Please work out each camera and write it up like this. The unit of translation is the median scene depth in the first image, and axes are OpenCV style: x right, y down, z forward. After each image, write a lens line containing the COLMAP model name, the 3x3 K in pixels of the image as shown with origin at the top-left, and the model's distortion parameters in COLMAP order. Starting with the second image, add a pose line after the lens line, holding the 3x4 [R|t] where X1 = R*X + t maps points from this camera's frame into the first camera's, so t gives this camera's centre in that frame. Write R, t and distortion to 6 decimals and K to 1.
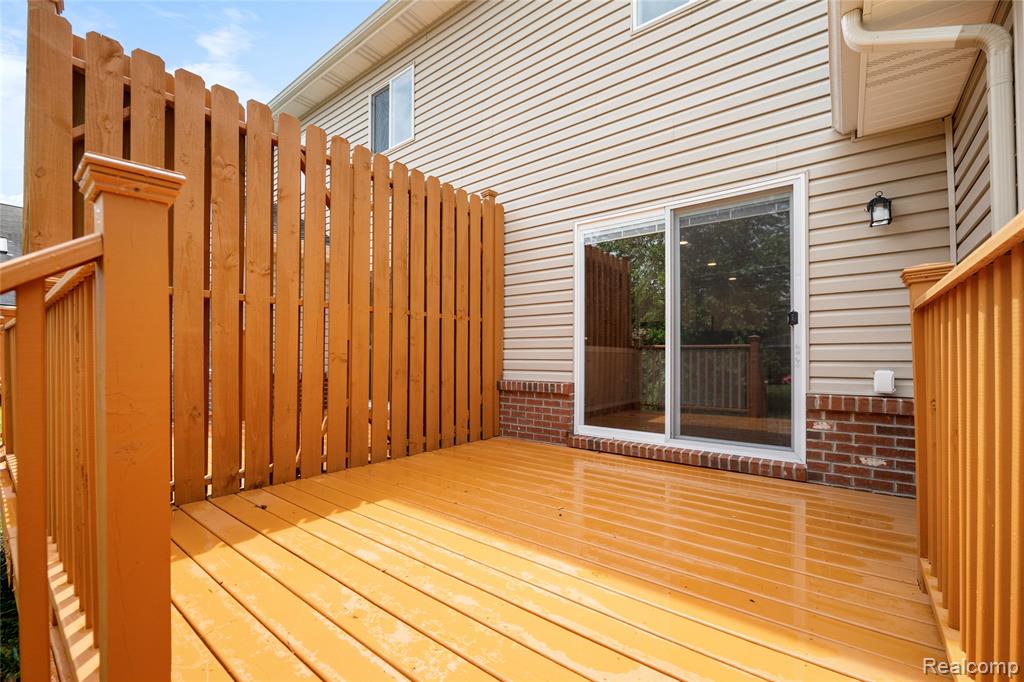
lens RADIAL K [[423.8, 0, 513.6], [0, 423.8, 344.8], [0, 0, 1]] dist [-0.012428, 0.000392]
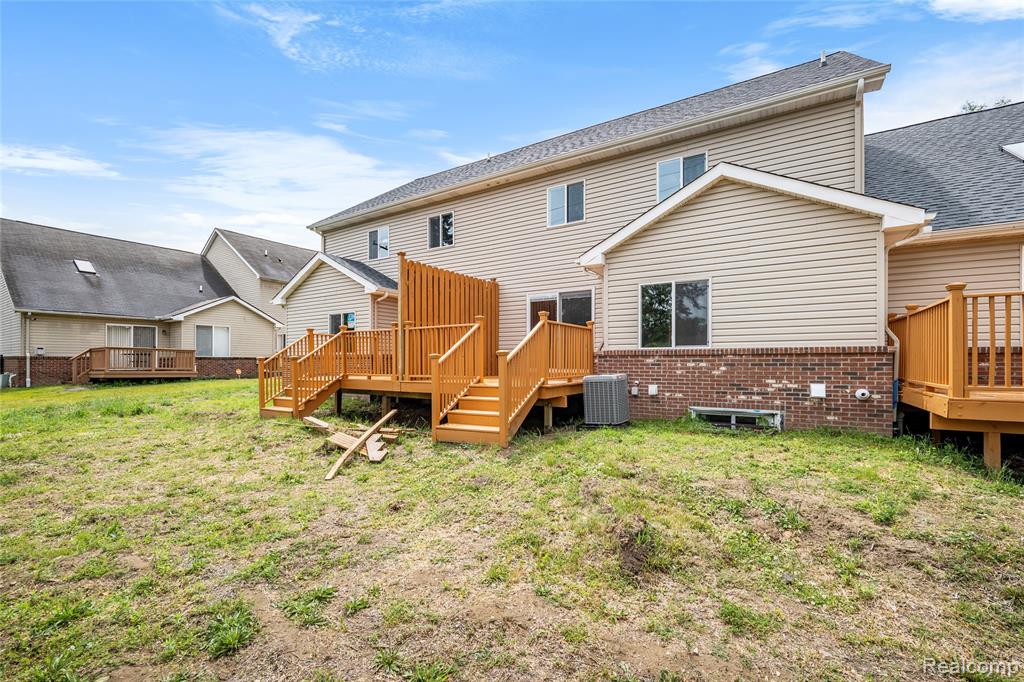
lens RADIAL K [[423.8, 0, 513.2], [0, 423.8, 350.7], [0, 0, 1]] dist [-0.012428, 0.000392]
pose [[0.994949, 0.000727, 0.100376, -0.207224], [-0.000489, 0.999997, -0.002391, 0.079958], [-0.100378, 0.002330, 0.994947, -1.632620]]
